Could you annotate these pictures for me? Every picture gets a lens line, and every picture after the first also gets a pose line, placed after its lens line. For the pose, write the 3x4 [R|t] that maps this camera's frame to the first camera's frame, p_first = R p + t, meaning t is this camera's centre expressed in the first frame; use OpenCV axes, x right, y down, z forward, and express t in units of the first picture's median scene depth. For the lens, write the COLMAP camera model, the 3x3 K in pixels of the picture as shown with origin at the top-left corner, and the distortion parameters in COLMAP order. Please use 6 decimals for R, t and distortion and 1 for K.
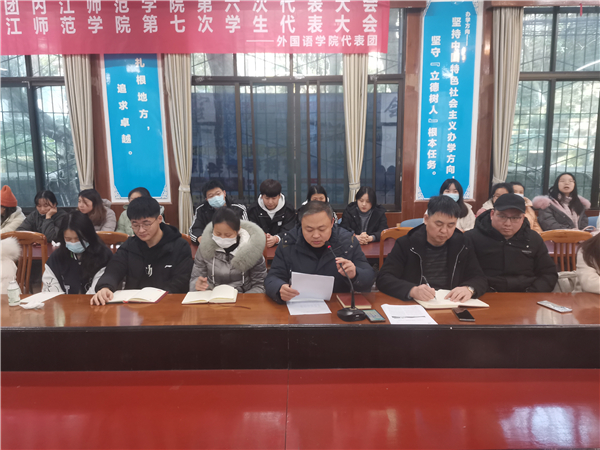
lens RADIAL K [[470.2, 0, 300.0], [0, 470.2, 225.0], [0, 0, 1]] dist [0.124136, -0.141475]
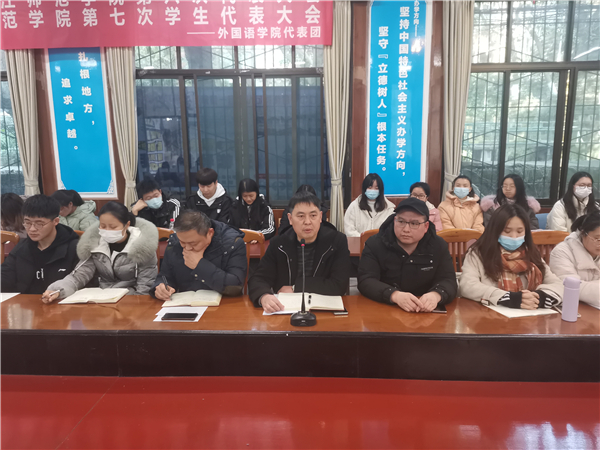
lens RADIAL K [[476.2, 0, 300.0], [0, 476.2, 225.0], [0, 0, 1]] dist [0.086264, -0.080204]
pose [[0.998867, 0.006419, -0.047146, 0.161349], [-0.005856, 0.999910, 0.012078, -0.006503], [0.047220, -0.011788, 0.998815, 0.019591]]
